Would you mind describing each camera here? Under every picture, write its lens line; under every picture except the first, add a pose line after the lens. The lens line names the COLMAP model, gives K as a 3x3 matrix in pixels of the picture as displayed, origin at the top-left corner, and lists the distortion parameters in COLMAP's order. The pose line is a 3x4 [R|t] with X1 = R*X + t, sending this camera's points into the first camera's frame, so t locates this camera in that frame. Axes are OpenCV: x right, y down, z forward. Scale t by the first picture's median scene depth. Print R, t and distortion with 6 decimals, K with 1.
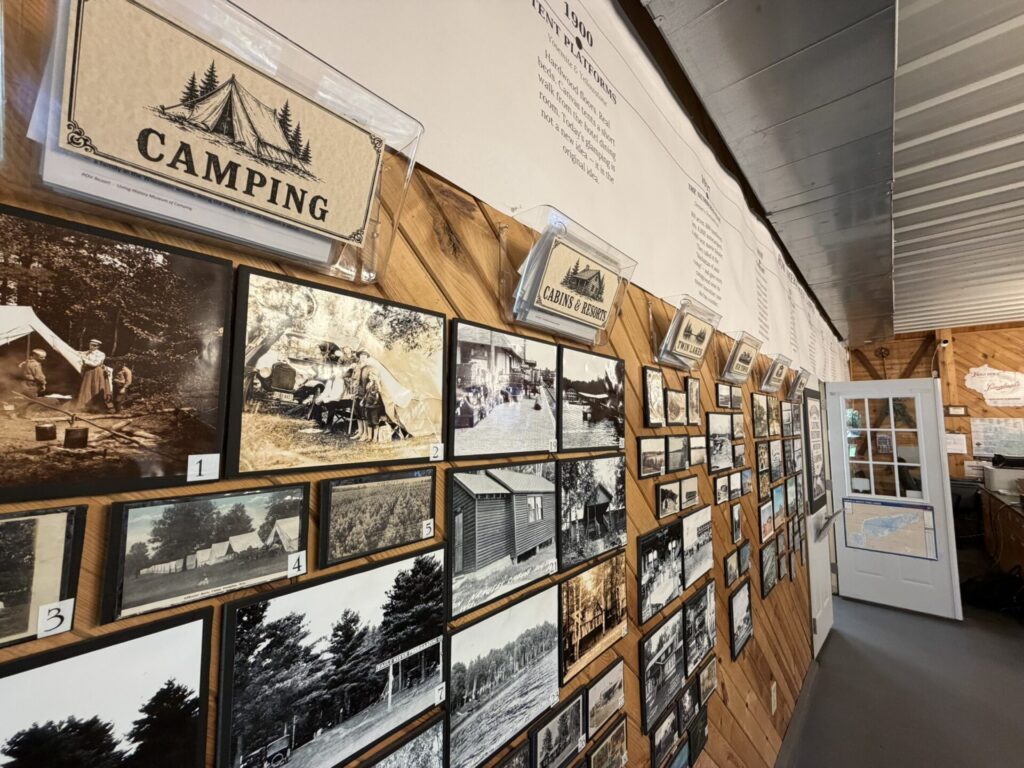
lens RADIAL K [[409.5, 0, 512.1], [0, 409.5, 386.2], [0, 0, 1]] dist [0.000723, -0.000192]
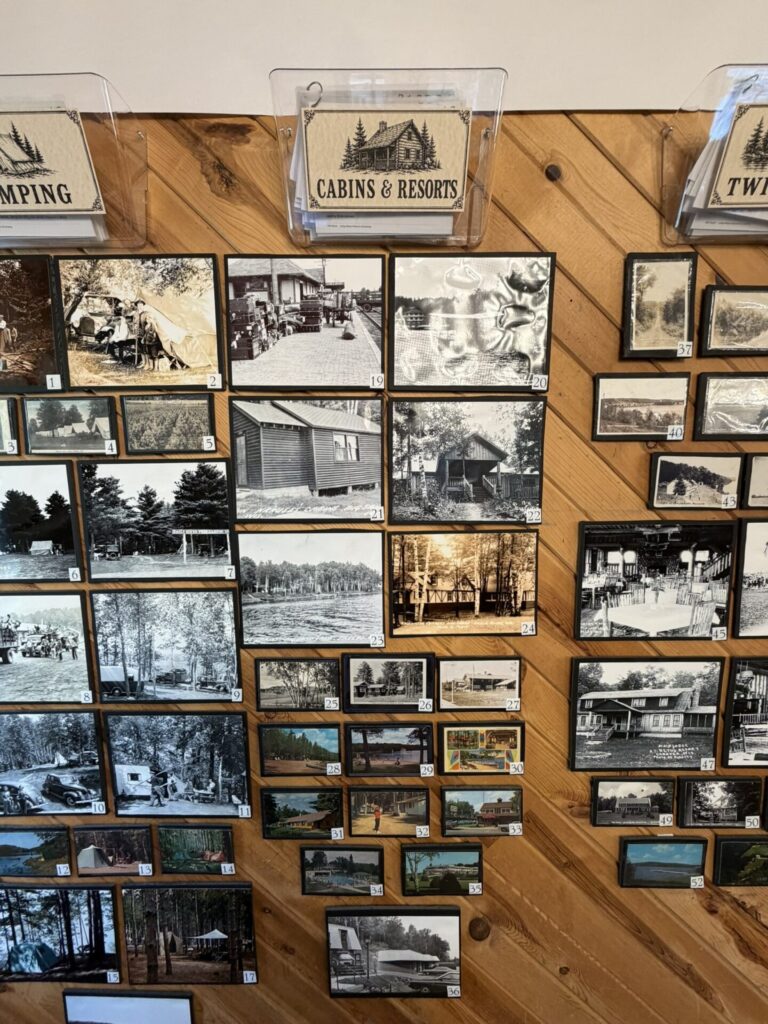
lens RADIAL K [[409.5, 0, 384.0], [0, 409.5, 509.1], [0, 0, 1]] dist [0.000723, -0.000192]
pose [[0.669266, 0.070910, -0.739632, 0.694534], [0.072196, 0.984520, 0.159716, 0.246462], [0.739507, -0.160290, 0.653786, 0.351668]]
